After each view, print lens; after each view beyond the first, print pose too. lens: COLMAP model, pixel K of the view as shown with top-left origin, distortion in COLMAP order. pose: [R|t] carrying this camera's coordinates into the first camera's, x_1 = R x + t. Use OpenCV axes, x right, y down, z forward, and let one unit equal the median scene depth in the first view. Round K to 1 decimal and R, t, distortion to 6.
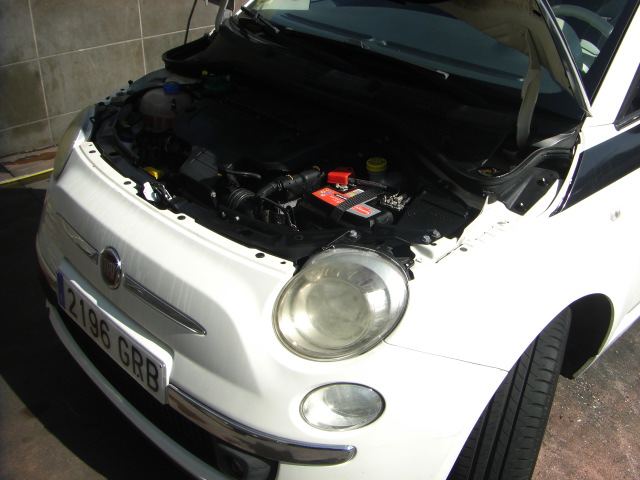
lens RADIAL K [[720.8, 0, 369.8], [0, 720.8, 226.8], [0, 0, 1]] dist [-0.184786, 0.120564]
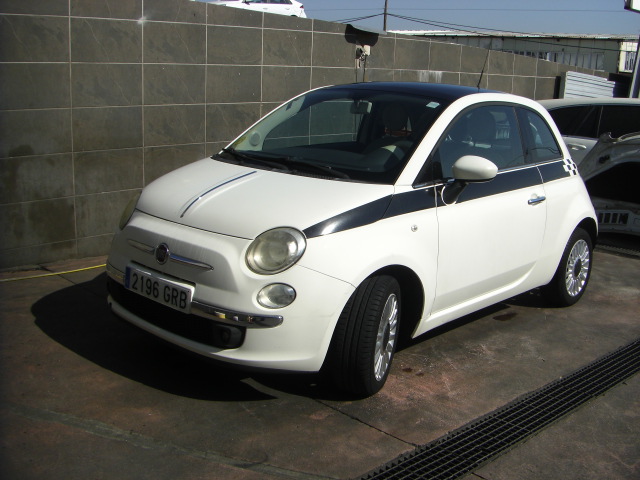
lens RADIAL K [[720.8, 0, 369.8], [0, 720.8, 226.8], [0, 0, 1]] dist [-0.184786, 0.120564]
pose [[0.997204, -0.009571, 0.074117, 0.071283], [0.030074, 0.959309, -0.280751, 0.563523], [-0.068414, 0.282195, 0.956915, -0.983771]]
